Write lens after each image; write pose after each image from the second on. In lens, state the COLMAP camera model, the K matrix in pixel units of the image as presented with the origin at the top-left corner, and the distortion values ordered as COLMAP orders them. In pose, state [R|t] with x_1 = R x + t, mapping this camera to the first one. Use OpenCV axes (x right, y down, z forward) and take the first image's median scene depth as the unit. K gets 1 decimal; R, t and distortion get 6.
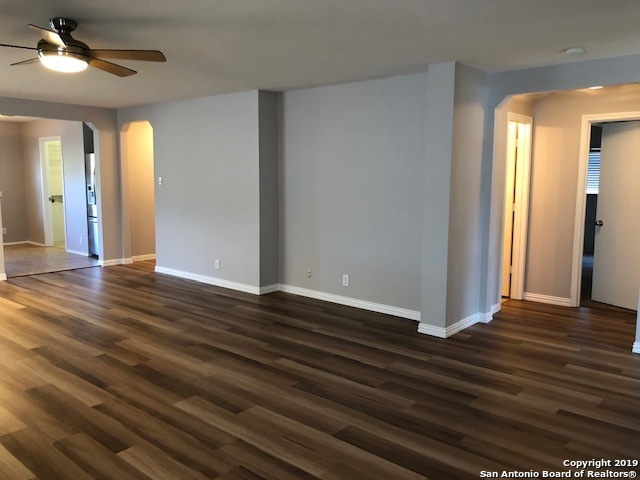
lens RADIAL K [[525.6, 0, 318.4], [0, 525.6, 232.8], [0, 0, 1]] dist [0.040832, -0.048284]
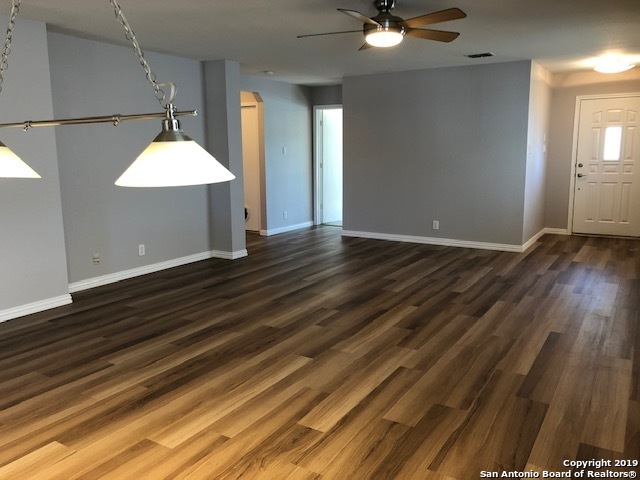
lens RADIAL K [[525.6, 0, 318.4], [0, 525.6, 232.8], [0, 0, 1]] dist [0.040832, -0.048284]
pose [[-0.157765, -0.158992, 0.974593, -1.243970], [0.118873, 0.976718, 0.178582, -0.102225], [-0.980296, 0.144027, -0.135192, 1.034188]]
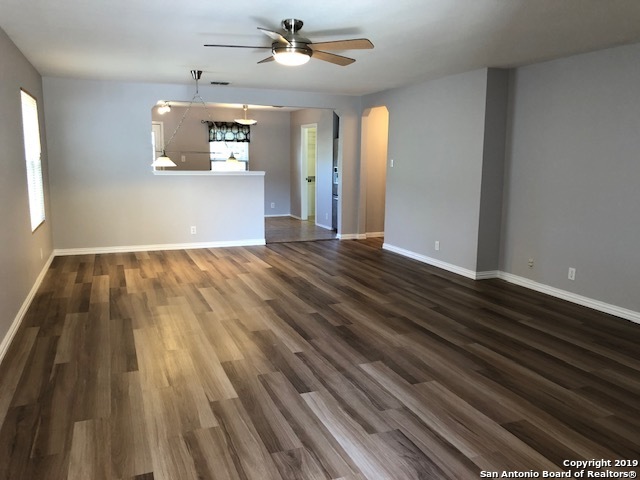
lens RADIAL K [[525.6, 0, 318.4], [0, 525.6, 232.8], [0, 0, 1]] dist [0.040832, -0.048284]
pose [[0.886982, 0.069745, -0.456506, 0.097288], [-0.056165, 0.997484, 0.043267, 0.006807], [0.458375, -0.012738, 0.888668, -0.005423]]
